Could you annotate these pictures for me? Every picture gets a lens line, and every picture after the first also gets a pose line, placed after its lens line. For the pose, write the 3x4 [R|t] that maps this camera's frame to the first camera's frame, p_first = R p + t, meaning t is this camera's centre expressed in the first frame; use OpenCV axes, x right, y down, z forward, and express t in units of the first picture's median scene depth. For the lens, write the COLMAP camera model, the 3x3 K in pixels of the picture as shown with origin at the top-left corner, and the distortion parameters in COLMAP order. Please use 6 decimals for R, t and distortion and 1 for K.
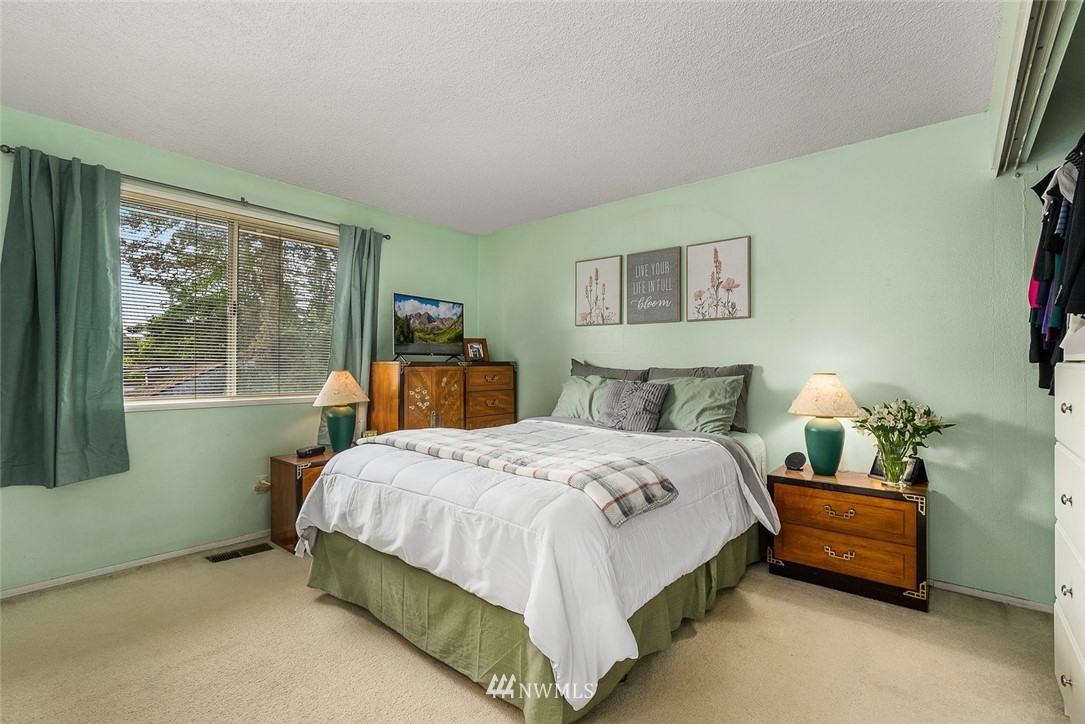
lens RADIAL K [[498.2, 0, 542.2], [0, 498.2, 360.6], [0, 0, 1]] dist [-0.005759, -0.000106]
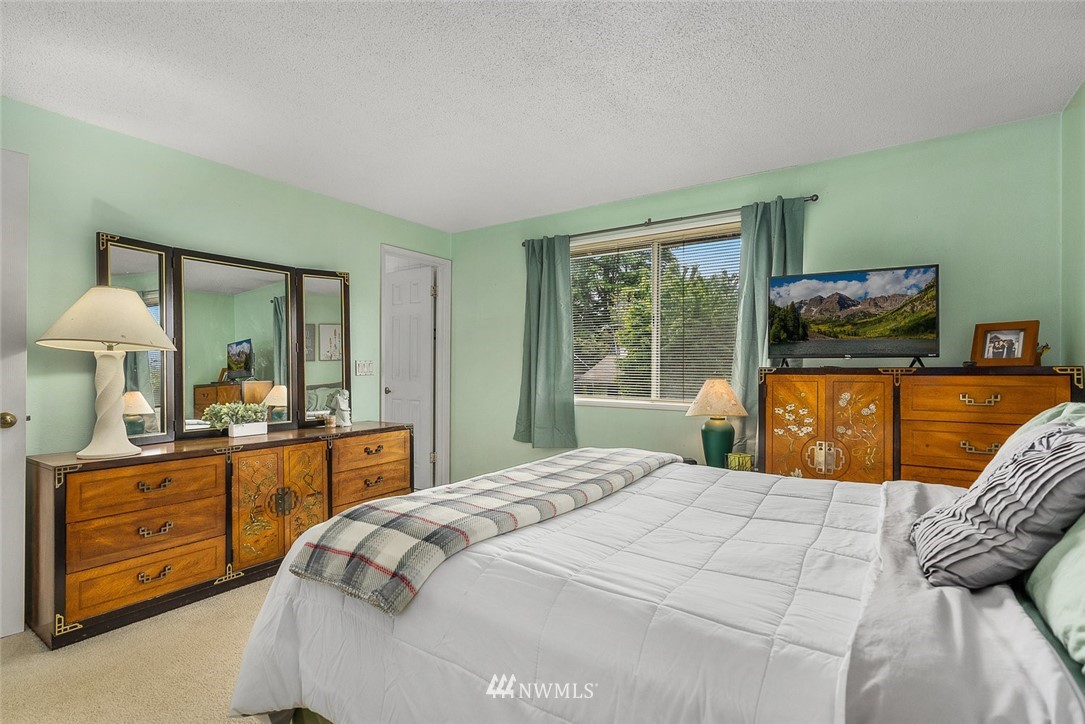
lens RADIAL K [[498.2, 0, 543.1], [0, 498.2, 366.7], [0, 0, 1]] dist [-0.005759, -0.000106]
pose [[0.112856, -0.007576, -0.993583, 0.389675], [0.003063, 0.999969, -0.007277, 0.004731], [0.993607, -0.002222, 0.112875, 0.545674]]
